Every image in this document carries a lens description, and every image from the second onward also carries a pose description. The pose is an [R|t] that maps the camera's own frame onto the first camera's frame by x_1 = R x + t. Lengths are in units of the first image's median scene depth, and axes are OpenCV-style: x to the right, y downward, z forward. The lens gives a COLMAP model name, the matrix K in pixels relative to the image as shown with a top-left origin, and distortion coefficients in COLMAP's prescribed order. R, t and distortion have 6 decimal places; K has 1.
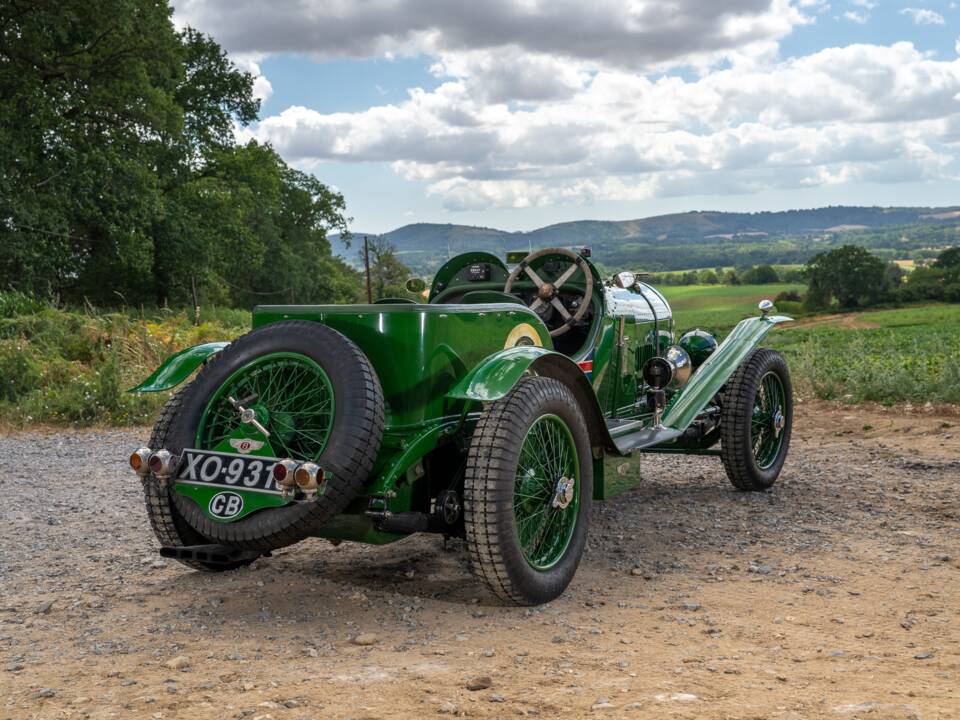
lens RADIAL K [[1935.6, 0, 480.0], [0, 1935.6, 360.0], [0, 0, 1]] dist [0.023451, 0.011712]
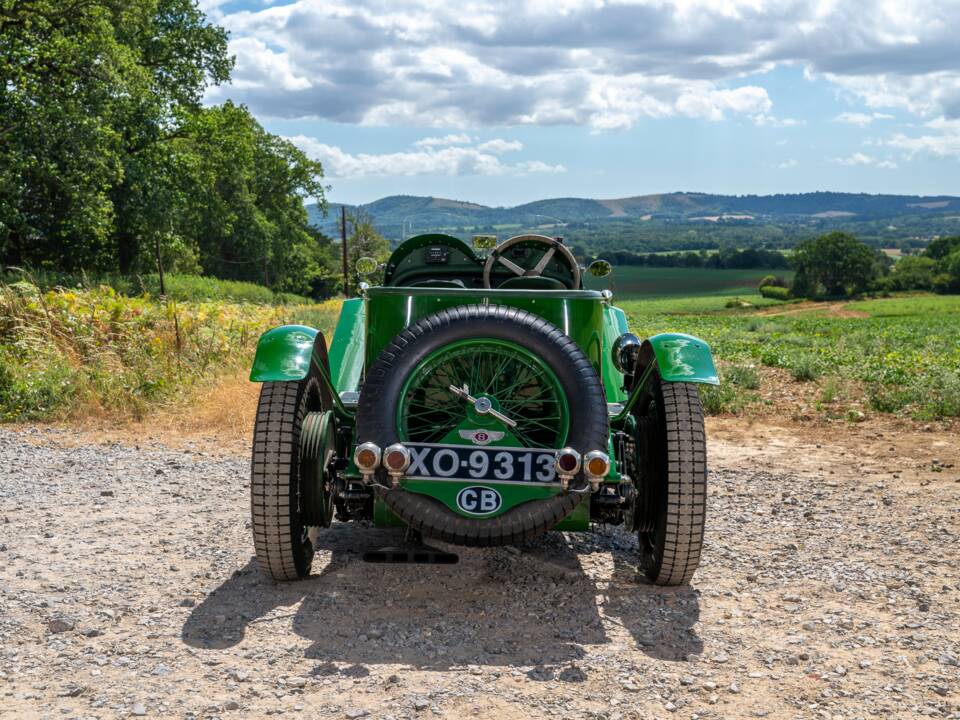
lens RADIAL K [[1559.6, 0, 466.0], [0, 1559.6, 326.8], [0, 0, 1]] dist [0.007758, -0.019777]
pose [[0.999443, 0.031168, 0.011906, -0.005202], [-0.031202, 0.999510, 0.002662, -0.007397], [-0.011818, -0.003032, 0.999926, 0.213644]]
